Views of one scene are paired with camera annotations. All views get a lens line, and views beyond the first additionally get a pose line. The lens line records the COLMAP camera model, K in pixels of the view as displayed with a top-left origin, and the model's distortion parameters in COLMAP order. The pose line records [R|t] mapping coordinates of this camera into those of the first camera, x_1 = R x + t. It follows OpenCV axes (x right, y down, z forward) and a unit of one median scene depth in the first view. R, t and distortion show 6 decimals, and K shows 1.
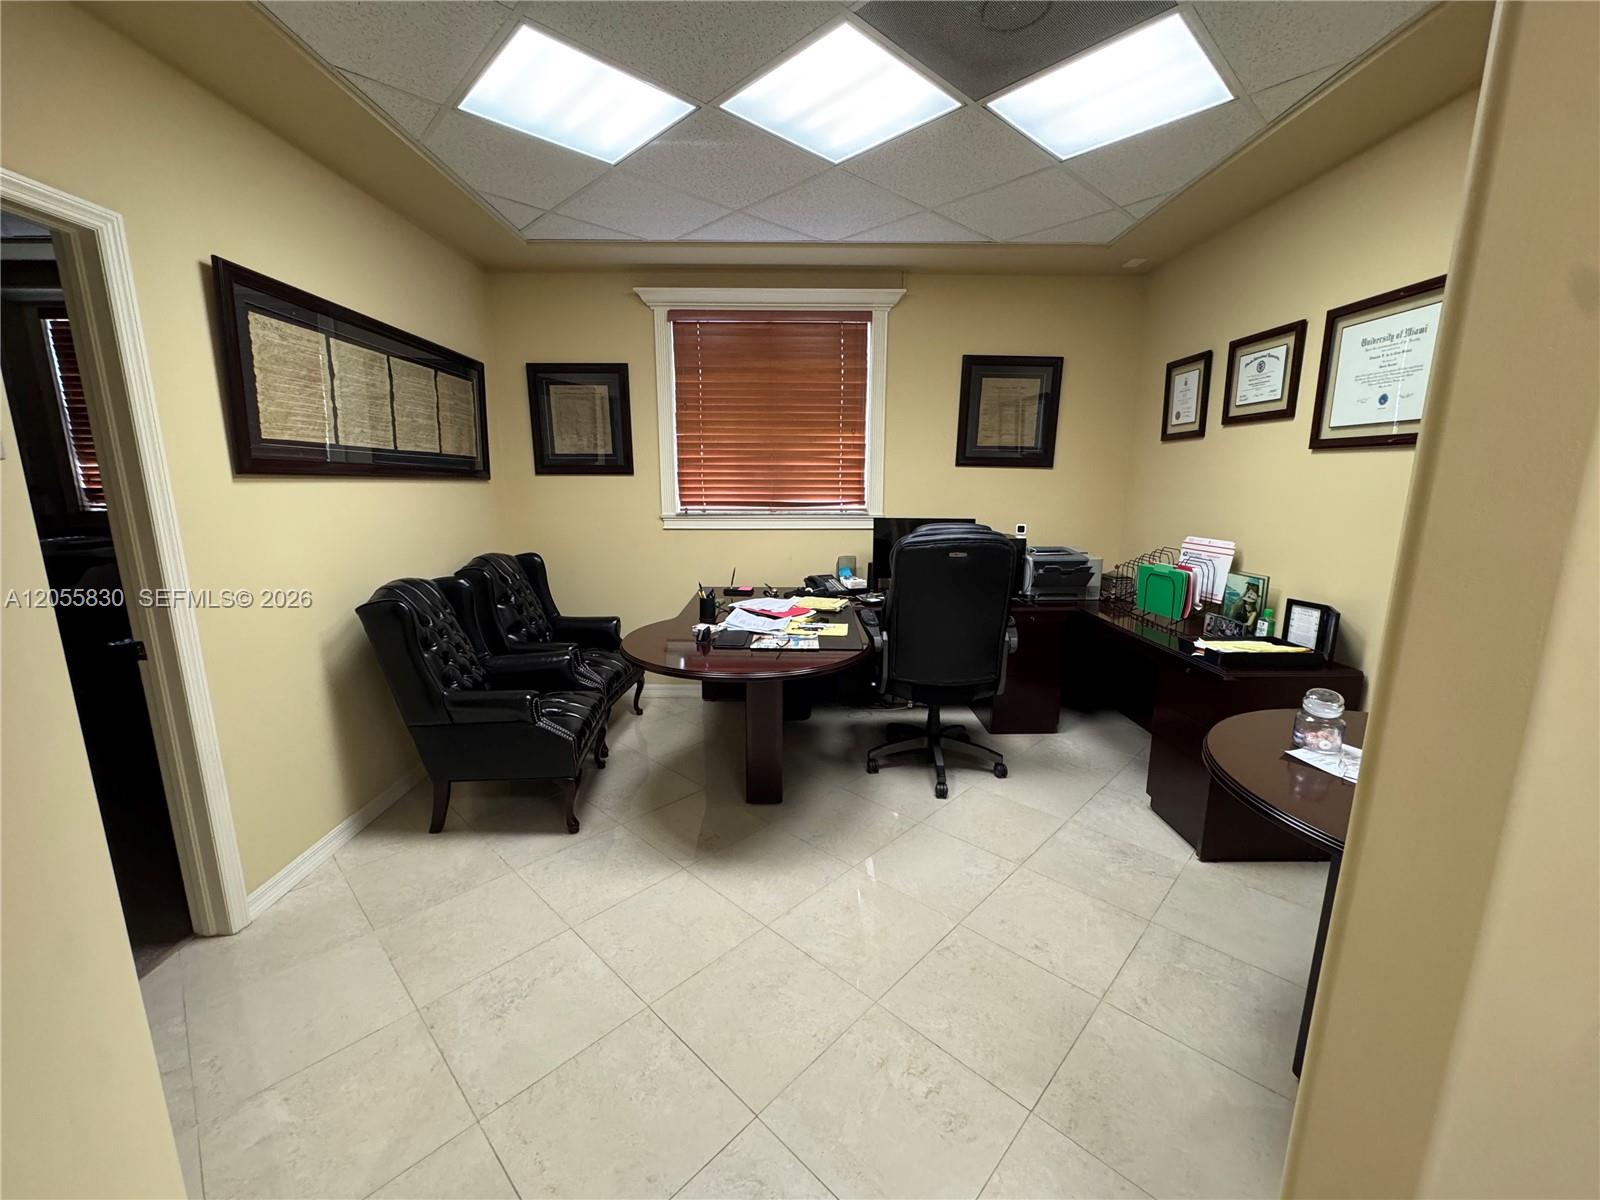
lens RADIAL K [[639.1, 0, 800.0], [0, 639.1, 600.0], [0, 0, 1]] dist [-0.005120, 0.000134]
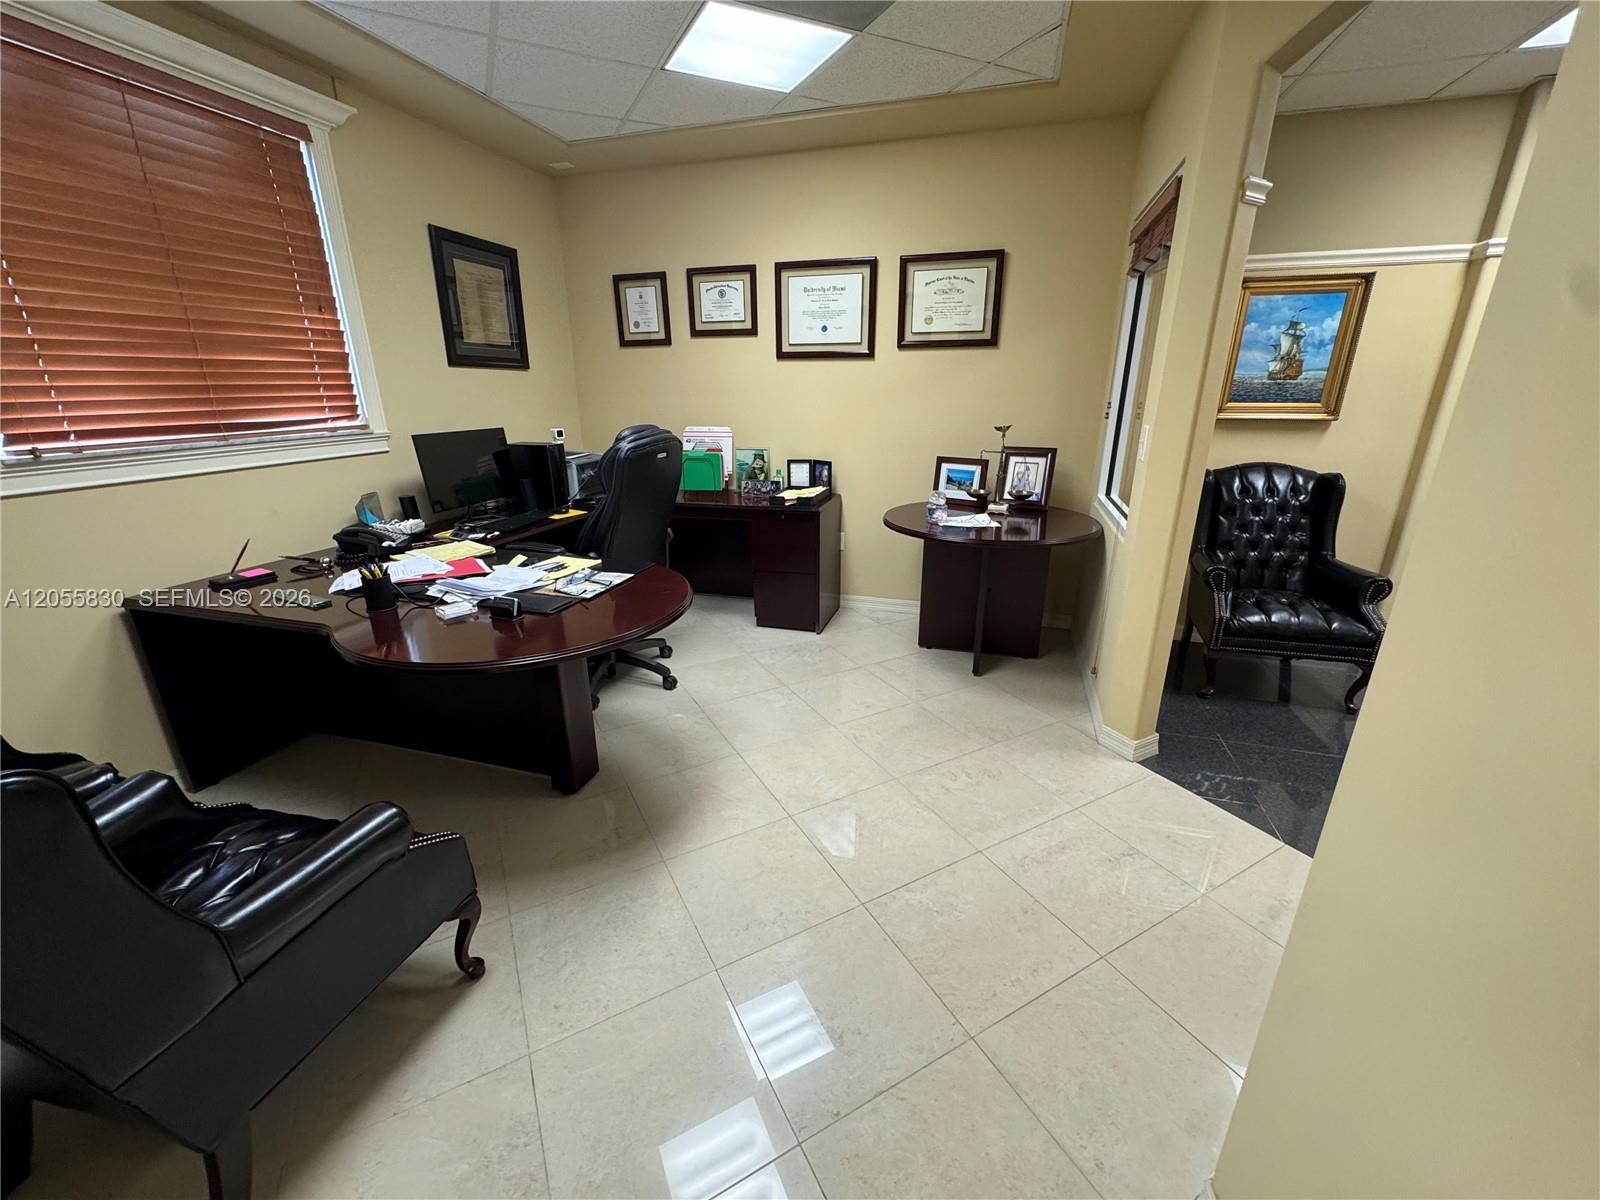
lens RADIAL K [[639.1, 0, 800.0], [0, 639.1, 600.0], [0, 0, 1]] dist [-0.005120, 0.000134]
pose [[0.300388, -0.311753, 0.901431, -0.486510], [0.185490, 0.946127, 0.265399, -0.058028], [-0.935607, 0.087483, 0.342032, 0.322571]]
